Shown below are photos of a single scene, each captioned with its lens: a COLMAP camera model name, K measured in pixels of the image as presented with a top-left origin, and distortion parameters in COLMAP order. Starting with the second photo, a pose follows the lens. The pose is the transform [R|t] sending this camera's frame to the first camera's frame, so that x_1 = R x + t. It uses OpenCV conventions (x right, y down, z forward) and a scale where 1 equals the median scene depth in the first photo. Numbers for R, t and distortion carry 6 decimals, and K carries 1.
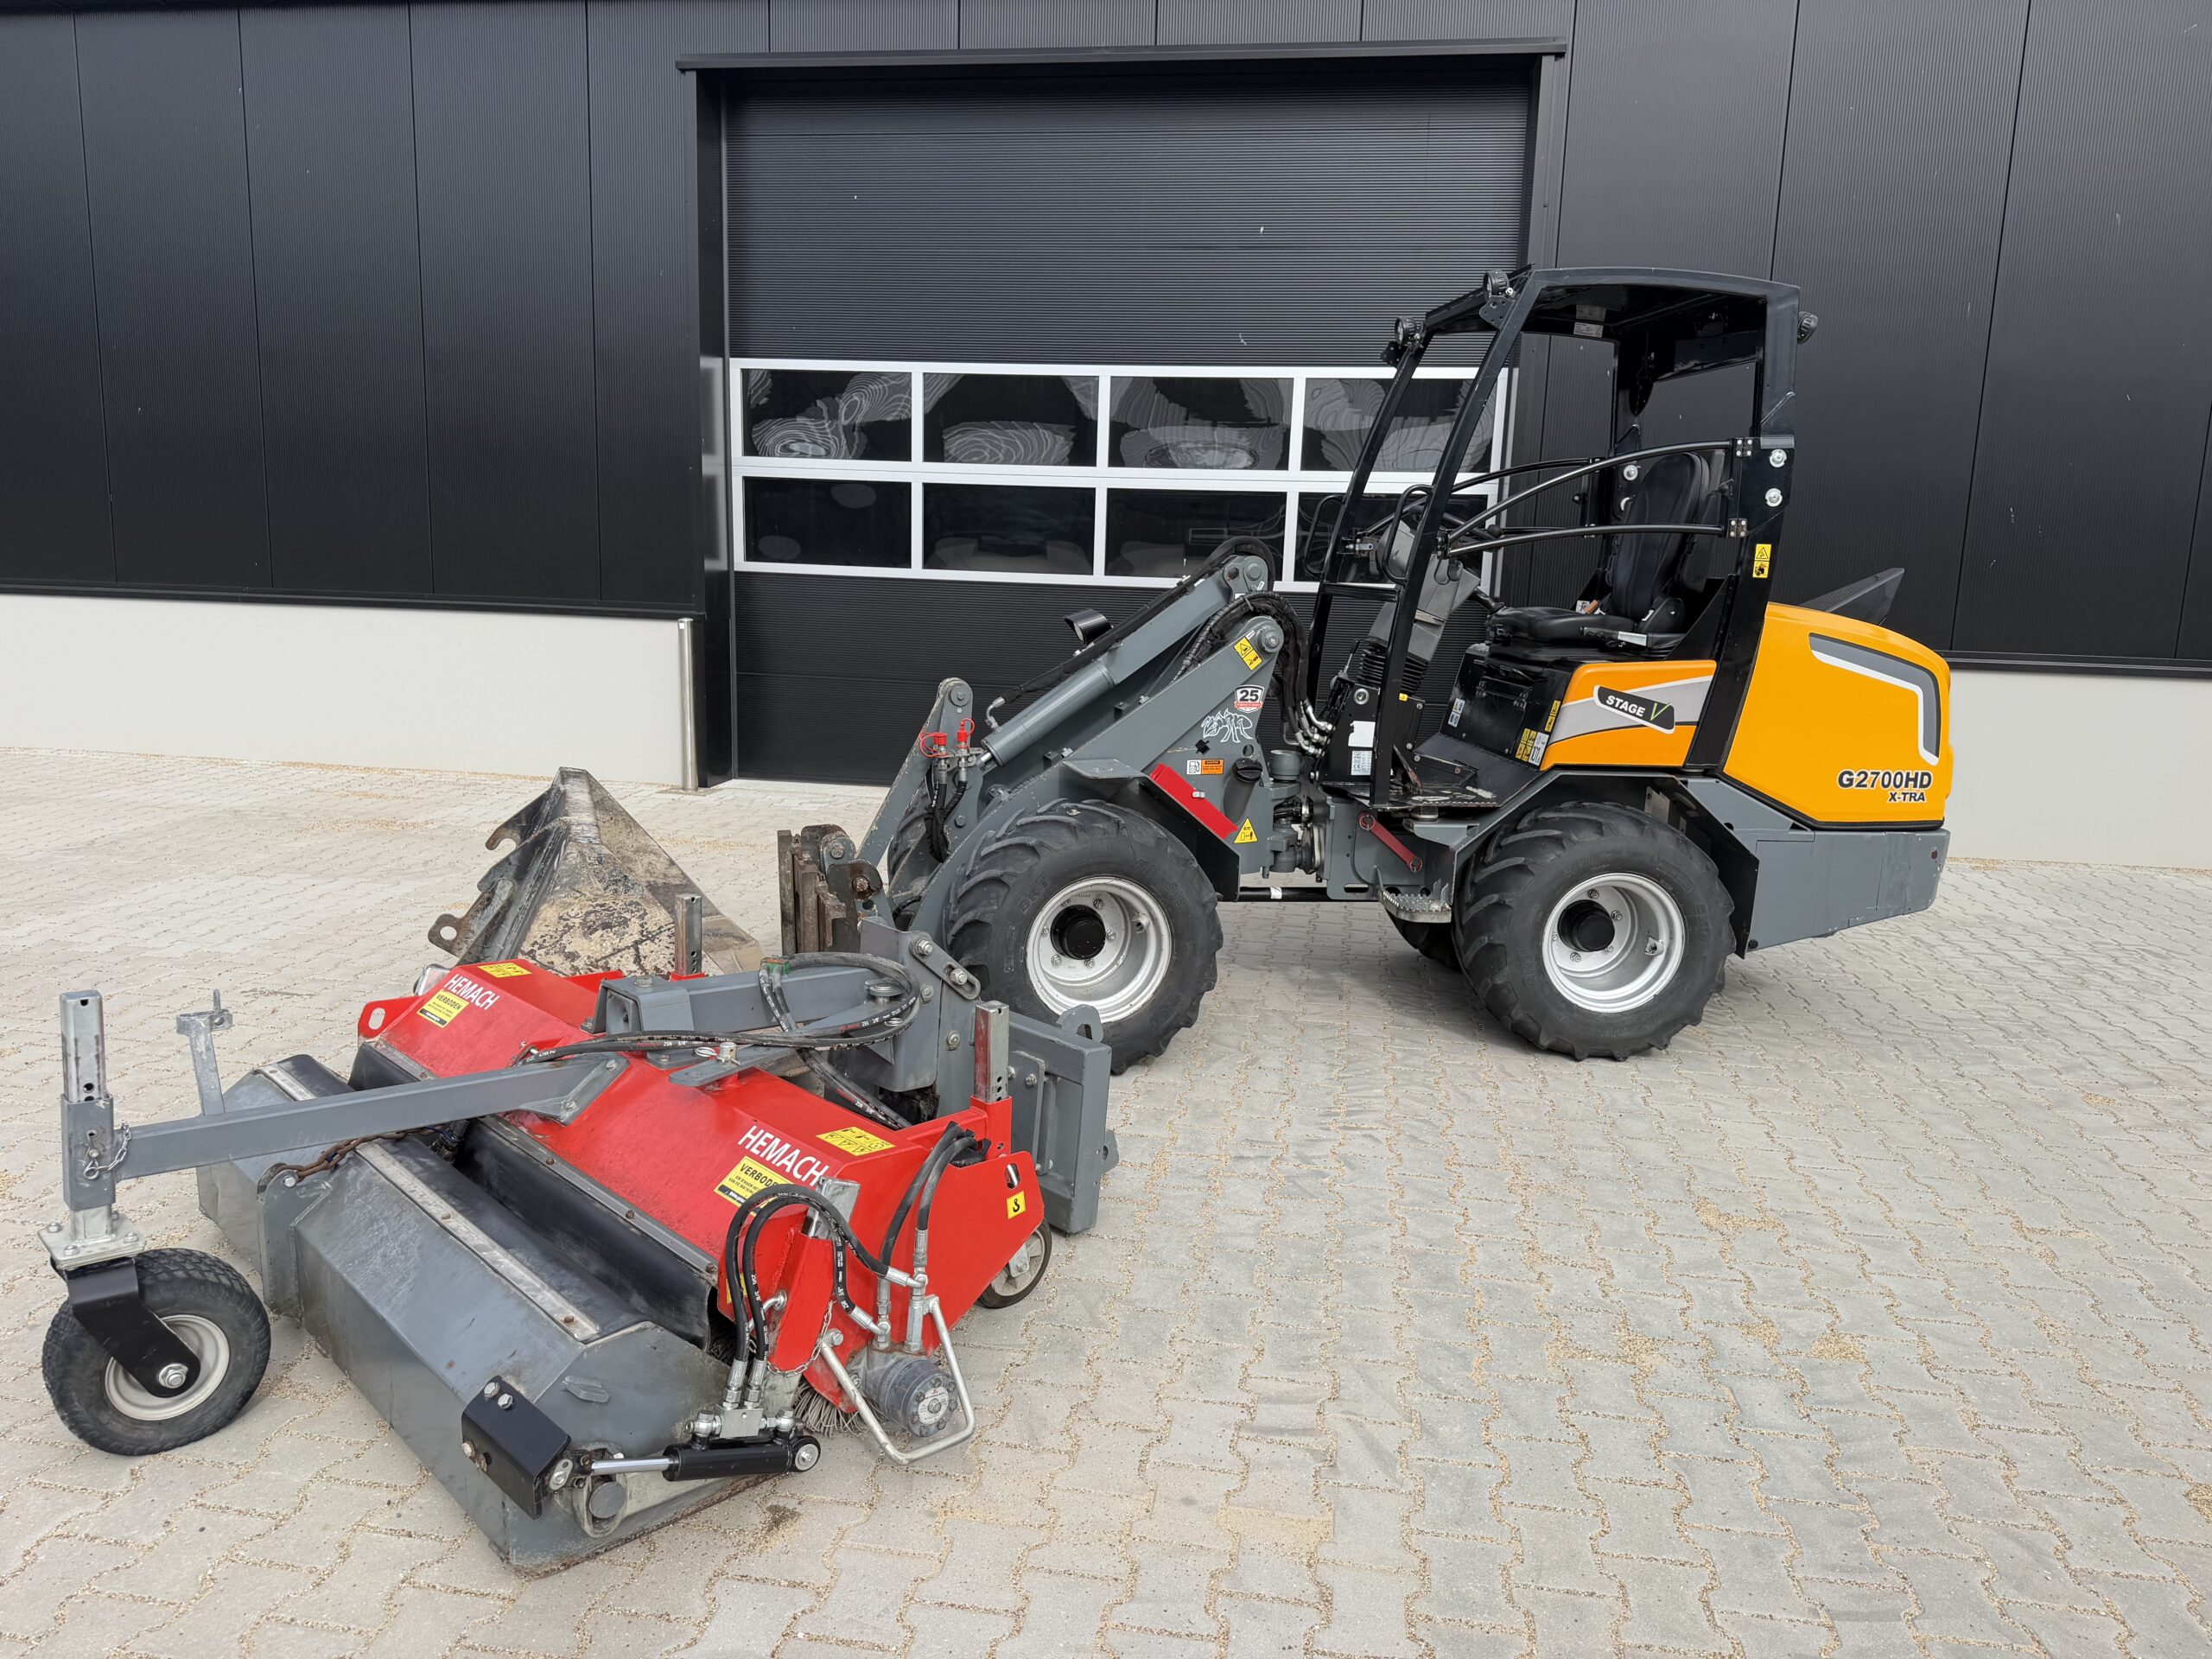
lens RADIAL K [[1545.4, 0, 1098.7], [0, 1545.4, 830.4], [0, 0, 1]] dist [0.080777, -0.114336]
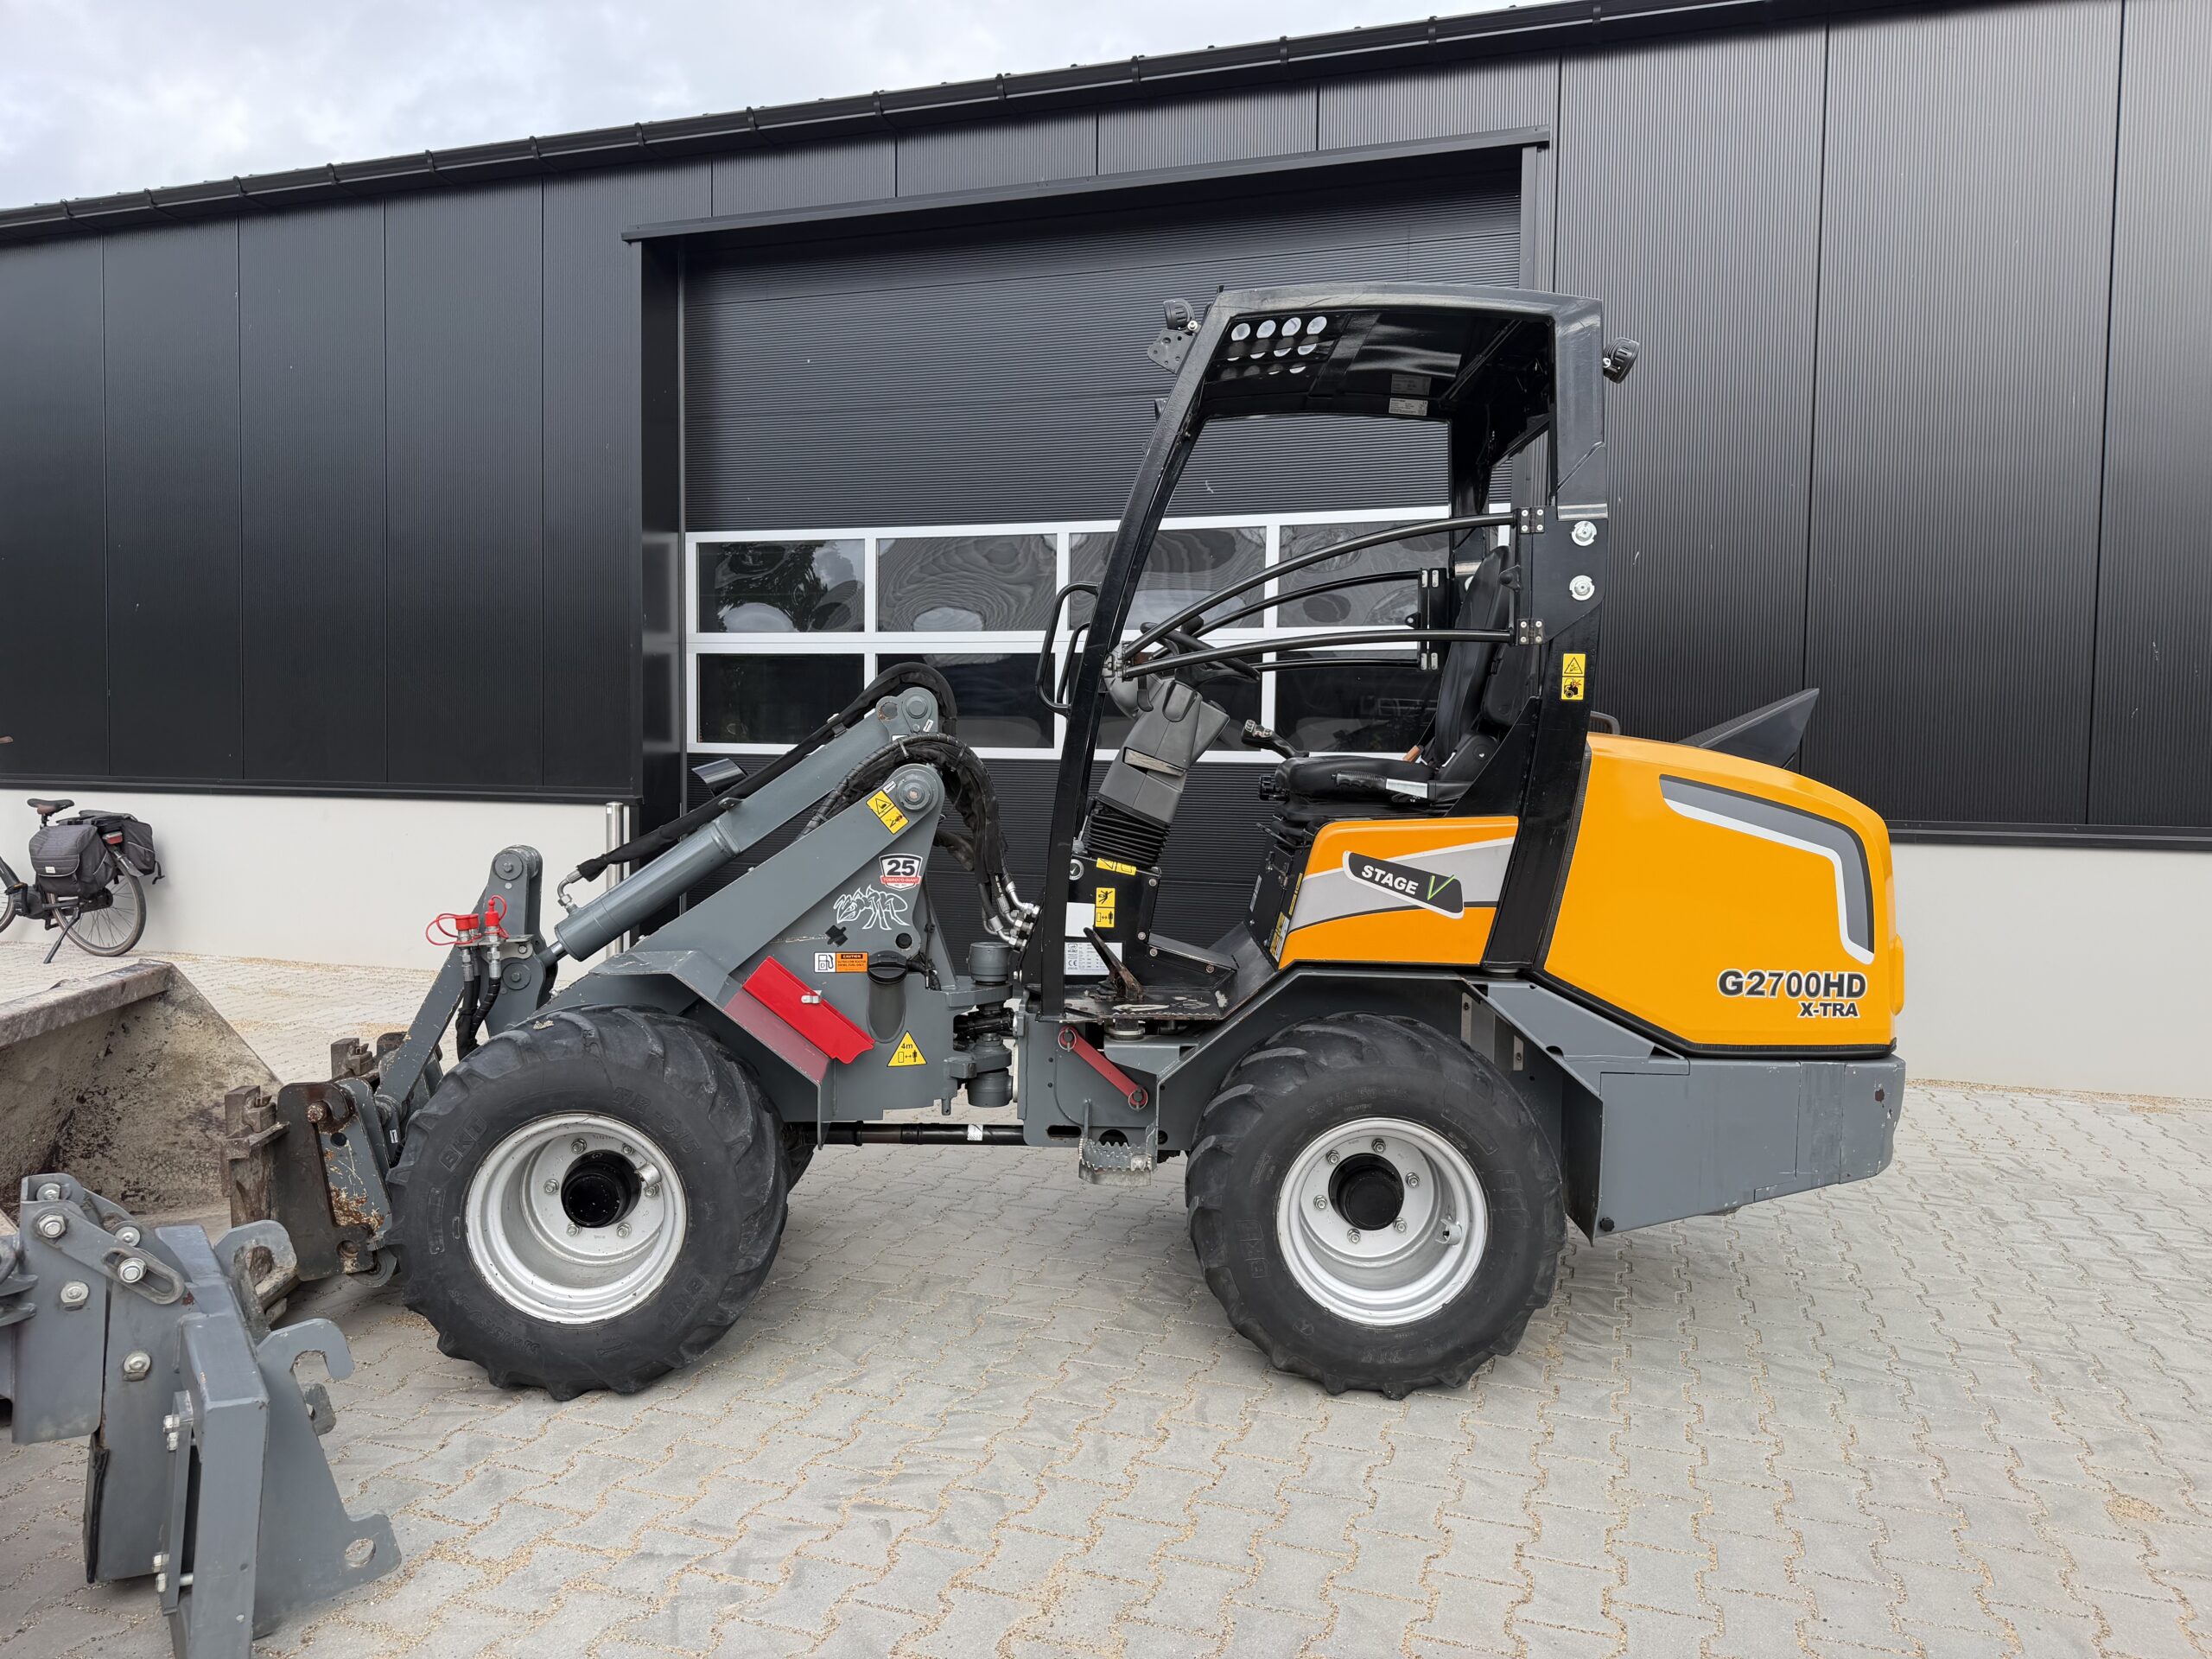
lens RADIAL K [[1543.3, 0, 1116.7], [0, 1543.3, 826.4], [0, 0, 1]] dist [0.055089, -0.061565]
pose [[0.986915, -0.010114, -0.160924, 0.316516], [-0.011372, 0.991180, -0.132034, -0.008743], [0.160840, 0.132136, 0.978095, 0.272379]]
